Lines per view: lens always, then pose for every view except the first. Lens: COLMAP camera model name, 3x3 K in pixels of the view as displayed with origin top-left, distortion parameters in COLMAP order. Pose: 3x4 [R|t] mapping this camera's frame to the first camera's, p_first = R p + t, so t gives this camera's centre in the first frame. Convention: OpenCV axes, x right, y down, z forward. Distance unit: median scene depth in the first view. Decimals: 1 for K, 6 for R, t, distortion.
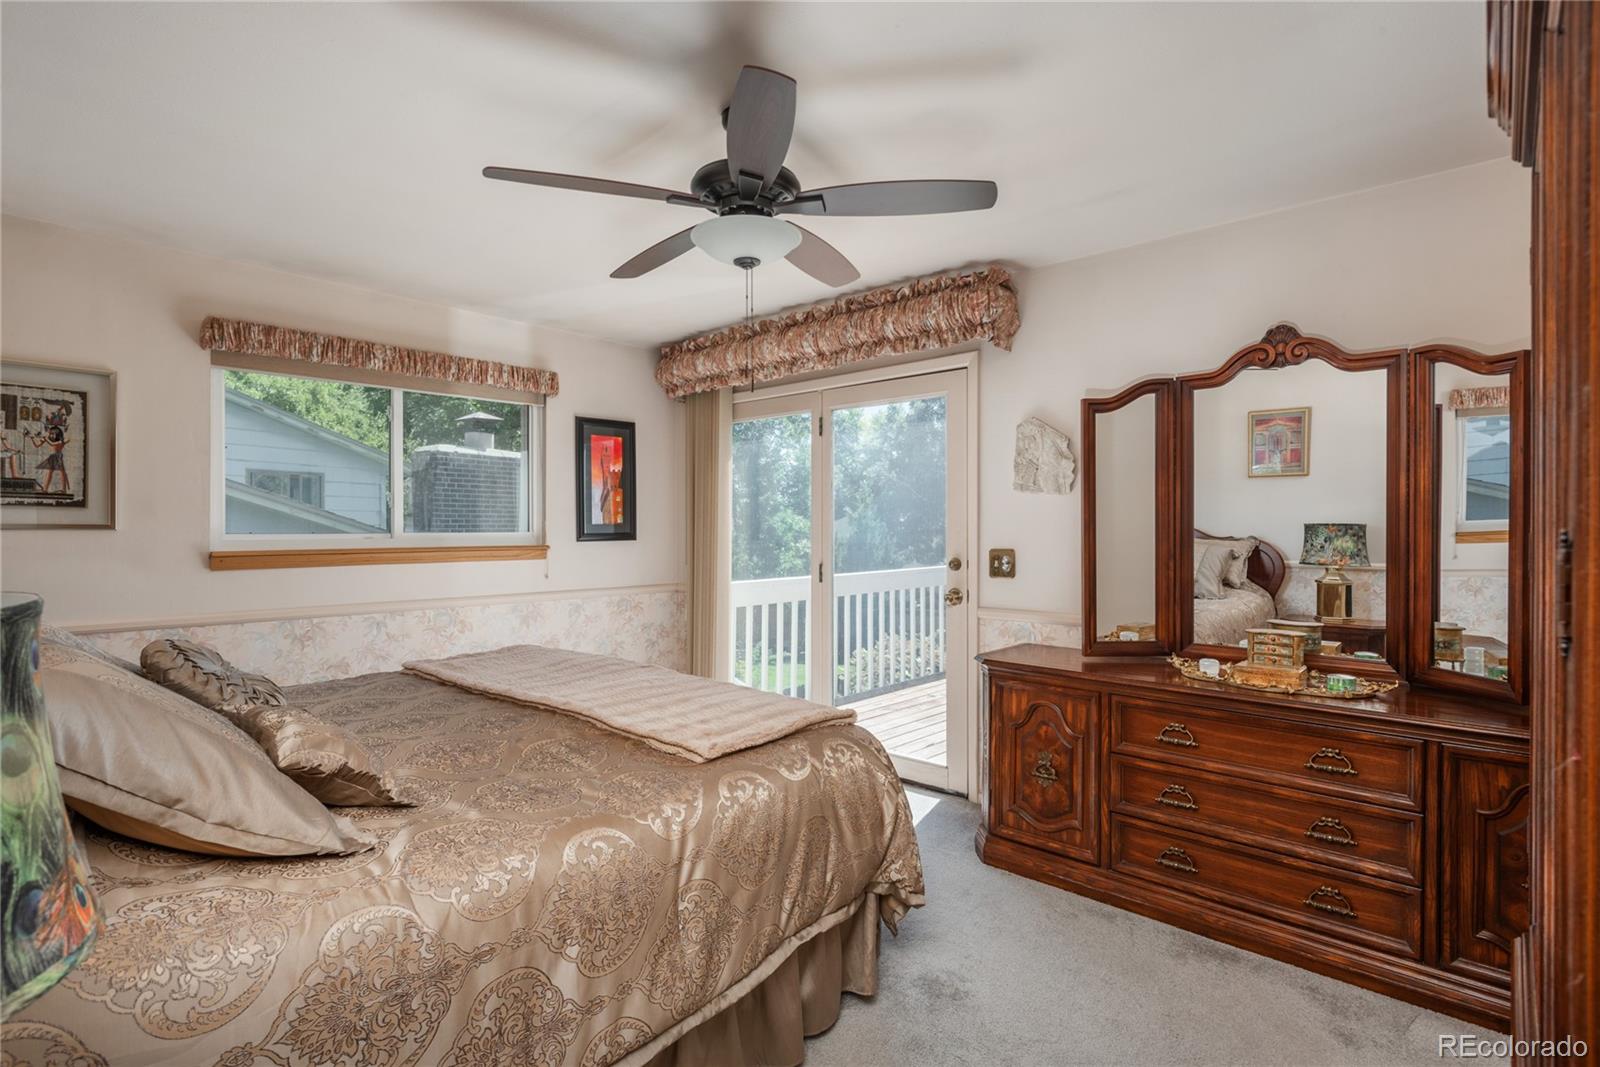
lens RADIAL K [[792.9, 0, 798.4], [0, 792.9, 529.7], [0, 0, 1]] dist [-0.000298, -0.000341]
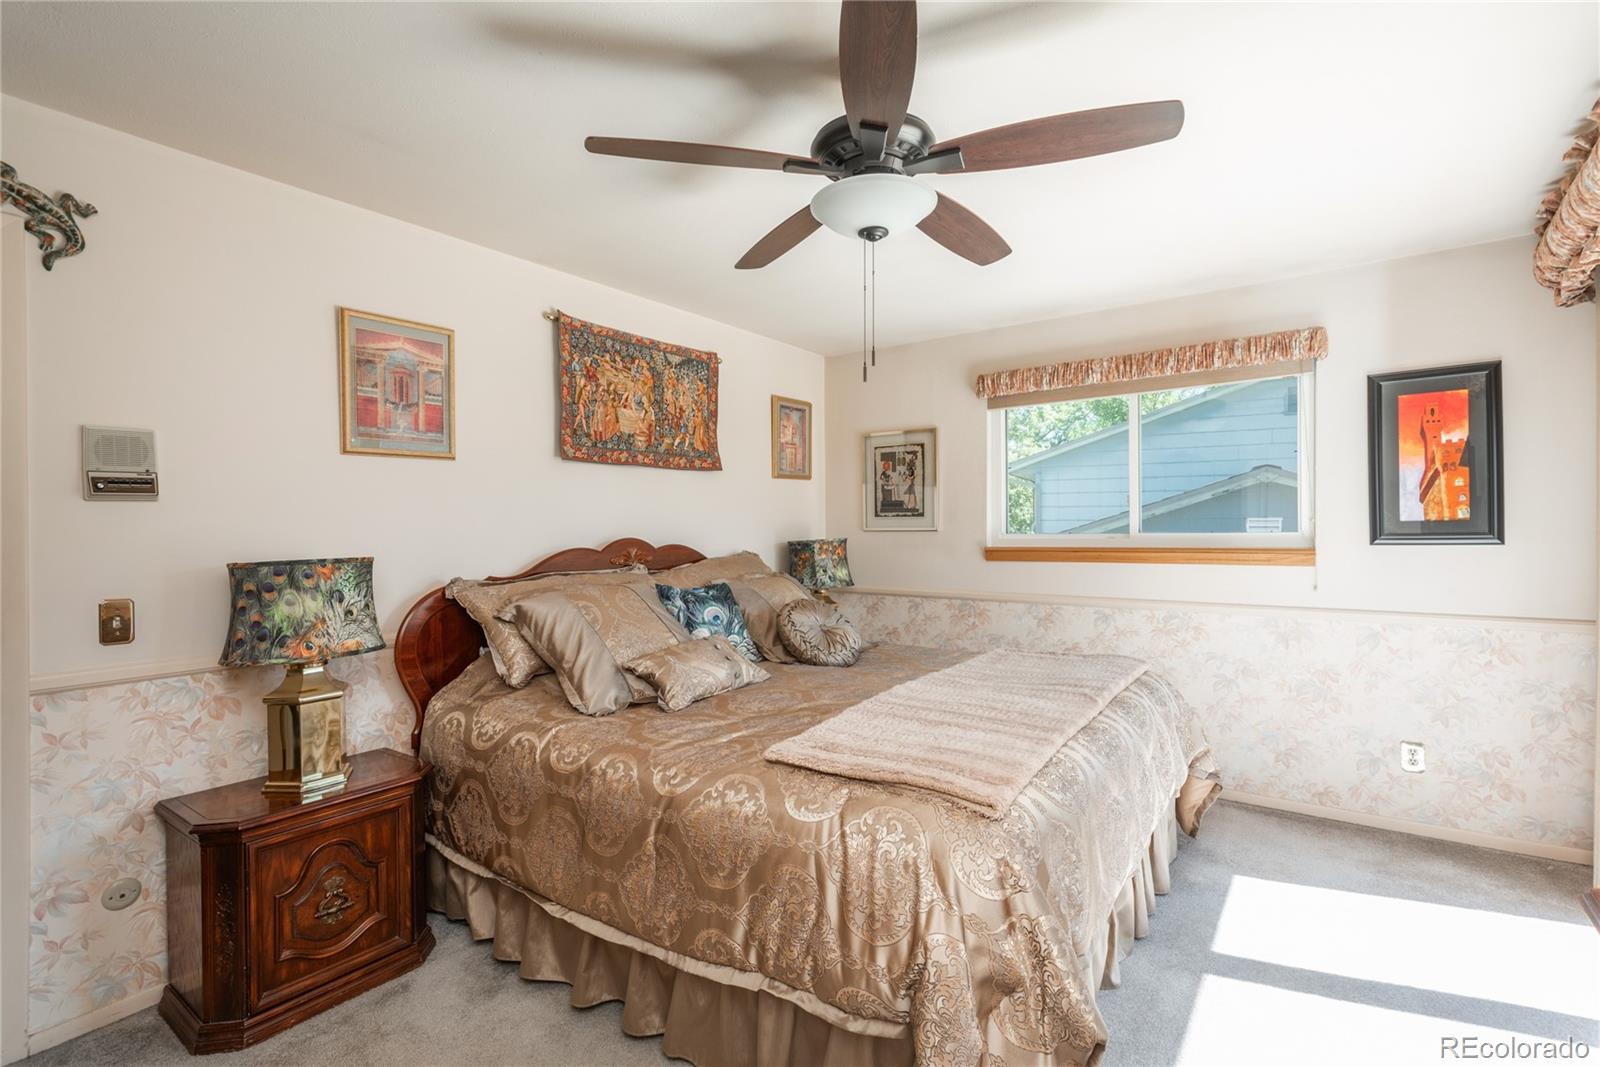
lens RADIAL K [[742.2, 0, 797.0], [0, 742.2, 532.8], [0, 0, 1]] dist [0.010956, -0.002080]
pose [[0.099636, 0.005046, -0.995011, 0.433235], [0.007837, 0.999952, 0.005855, -0.005490], [0.994993, -0.008381, 0.099592, 0.480334]]
